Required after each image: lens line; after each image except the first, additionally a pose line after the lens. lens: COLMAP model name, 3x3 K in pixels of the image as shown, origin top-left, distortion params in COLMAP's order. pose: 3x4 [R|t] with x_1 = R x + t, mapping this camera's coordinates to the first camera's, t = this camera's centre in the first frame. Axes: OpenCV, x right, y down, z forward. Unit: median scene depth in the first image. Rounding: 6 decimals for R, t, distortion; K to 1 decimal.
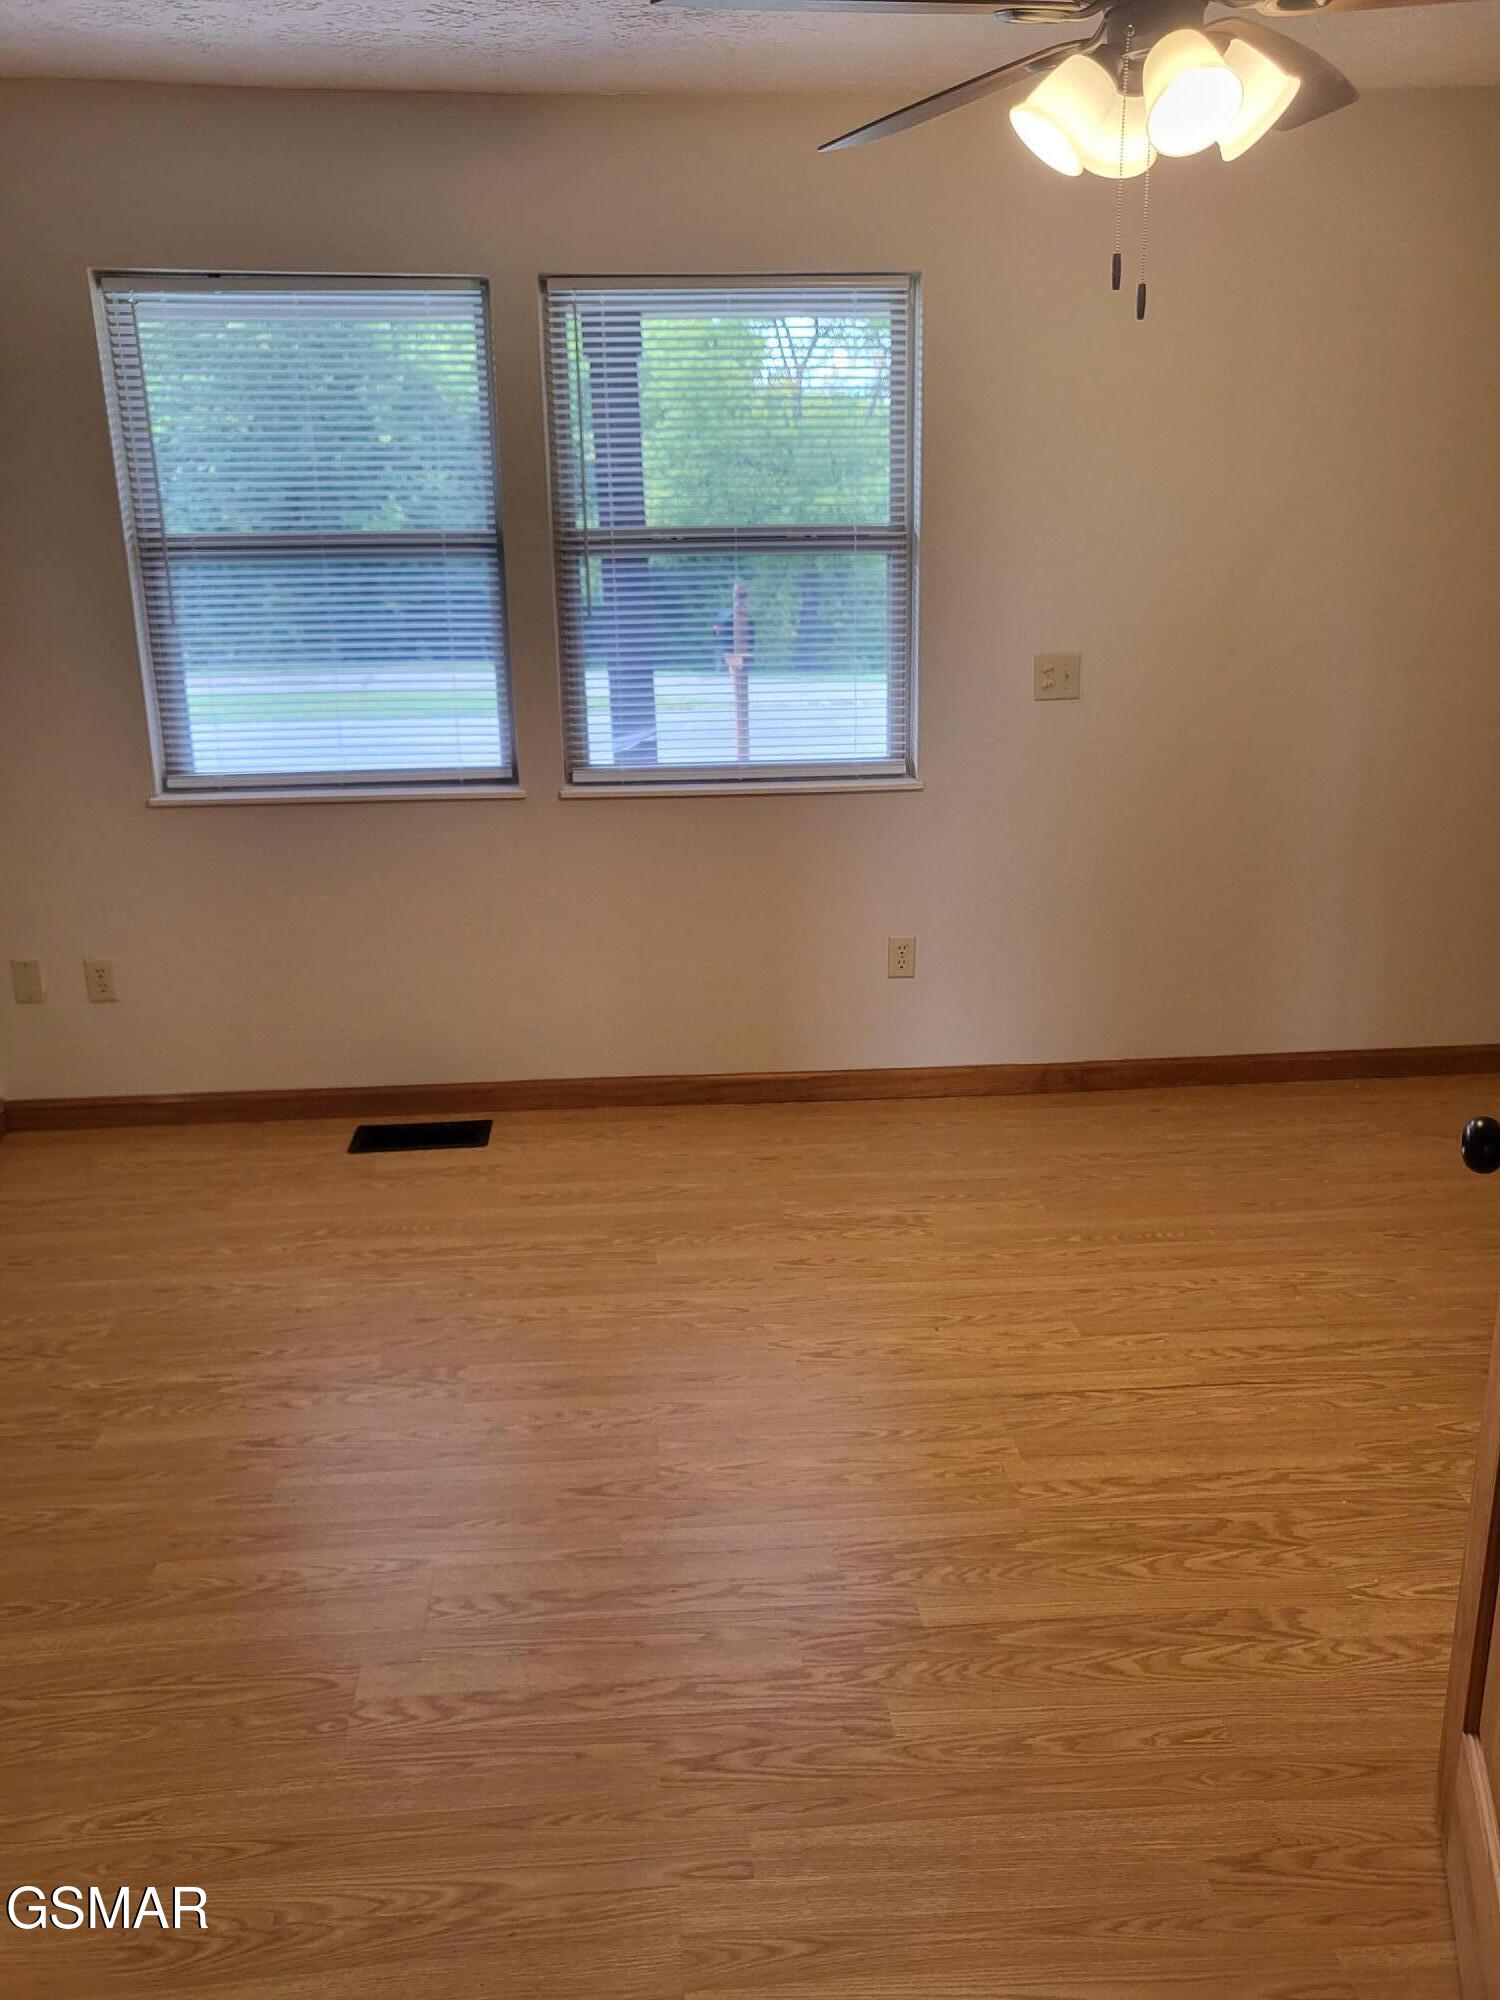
lens RADIAL K [[1537.3, 0, 750.0], [0, 1537.3, 1001.1], [0, 0, 1]] dist [-0.014504, 0.073564]
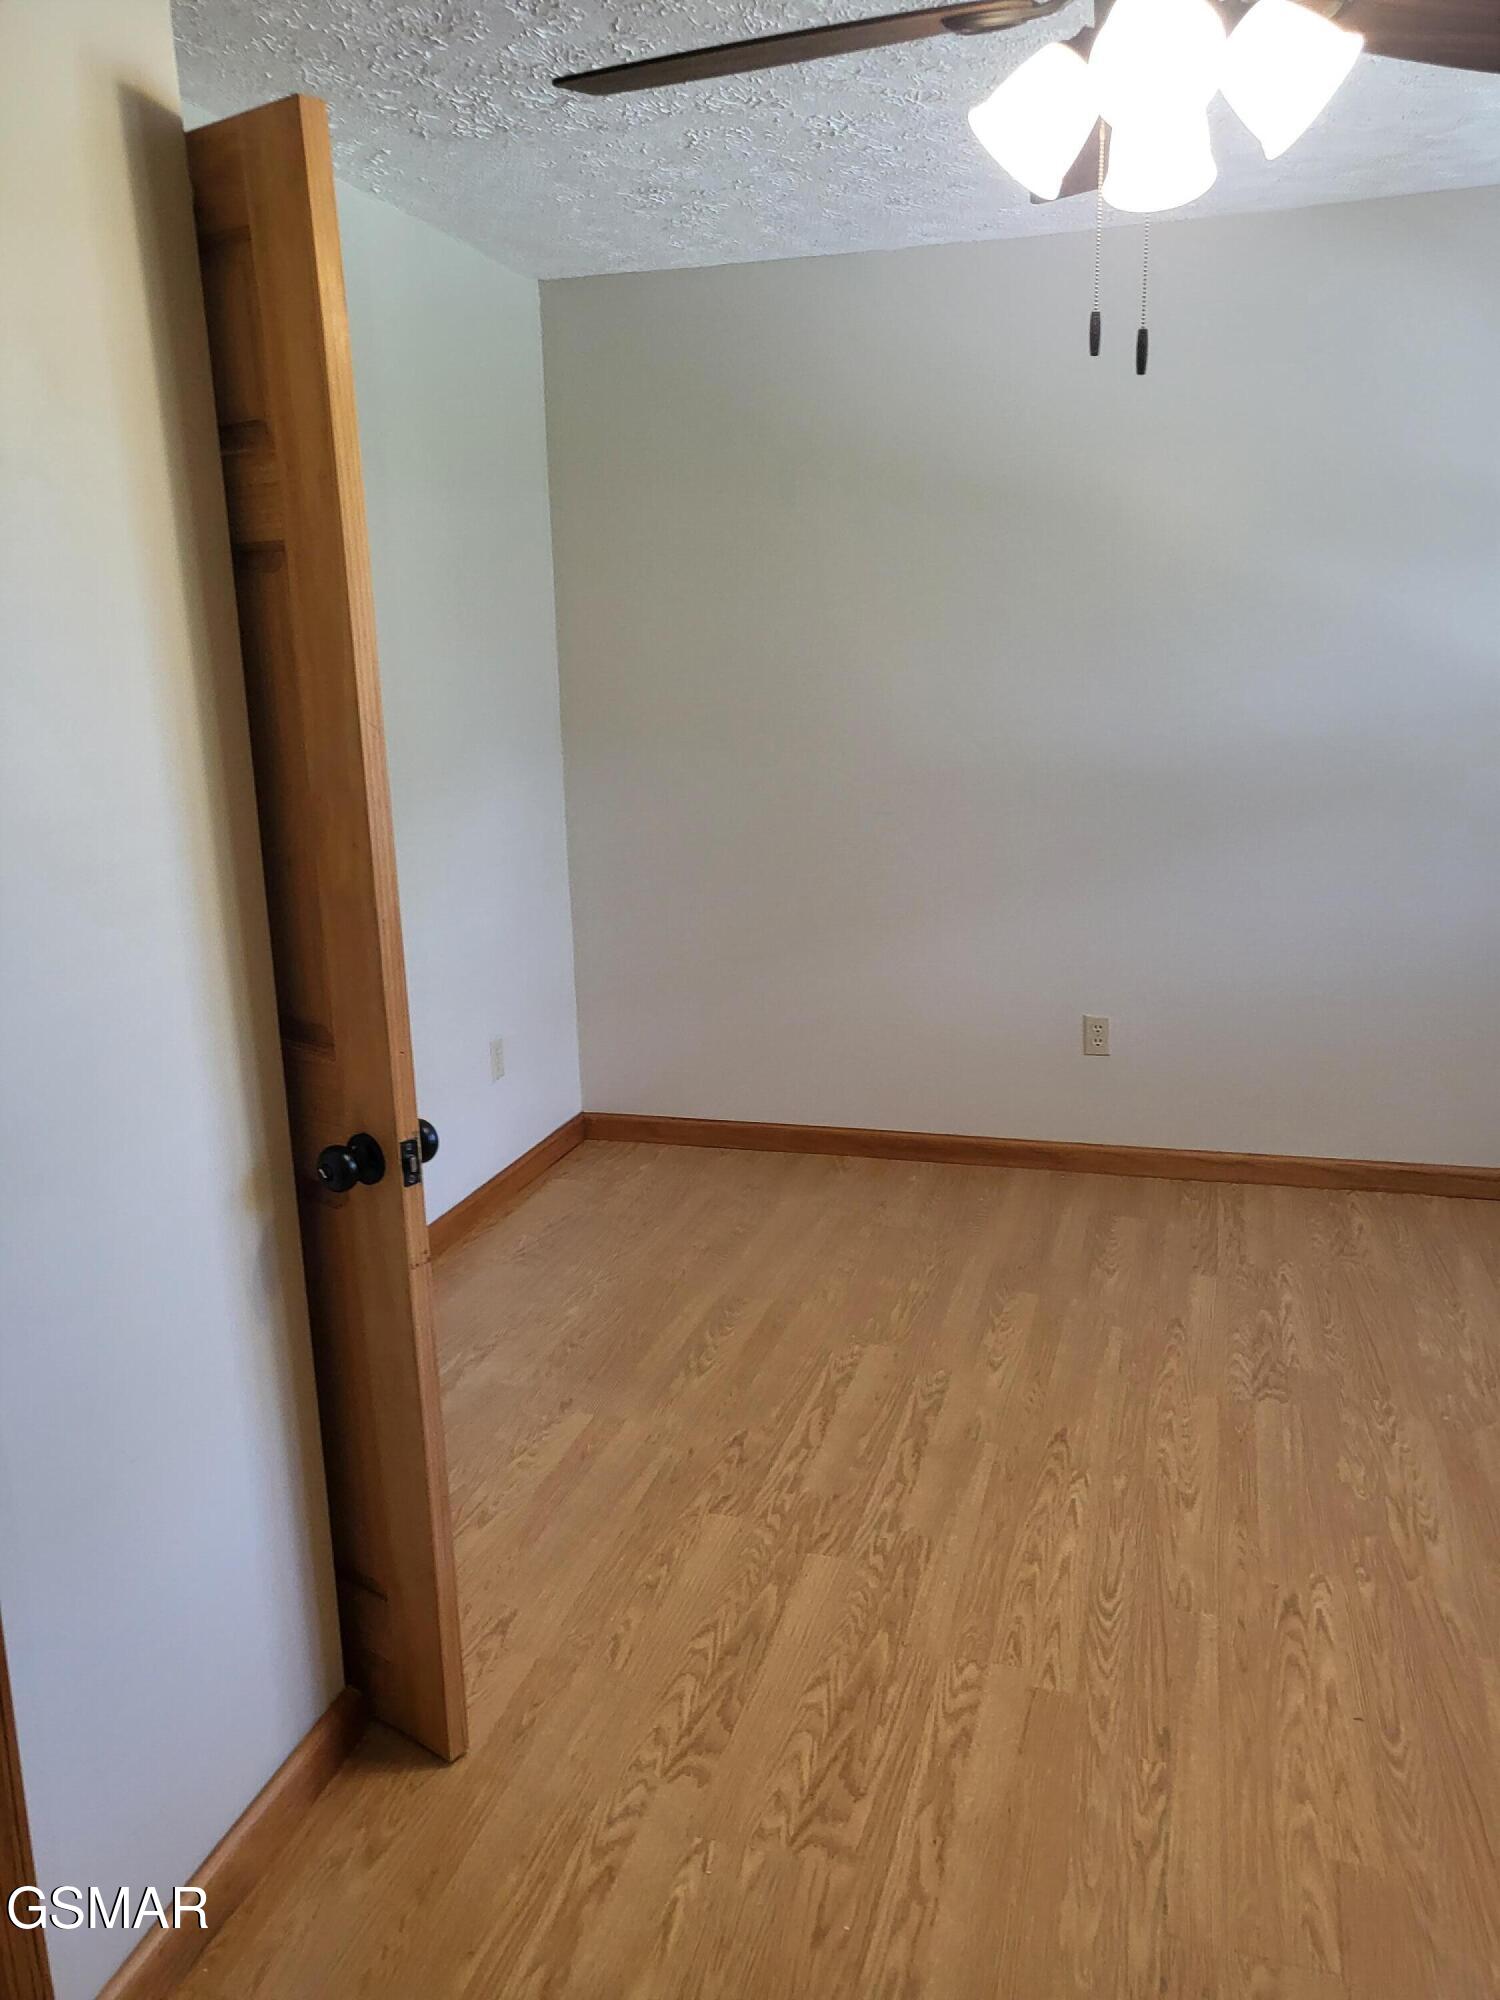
lens RADIAL K [[1537.3, 0, 750.6], [0, 1537.3, 995.9], [0, 0, 1]] dist [-0.014504, 0.073564]
pose [[-0.358662, 0.235255, -0.903337, 1.006809], [-0.243153, 0.910769, 0.333732, -0.336581], [0.901243, 0.339346, -0.269455, 1.040722]]
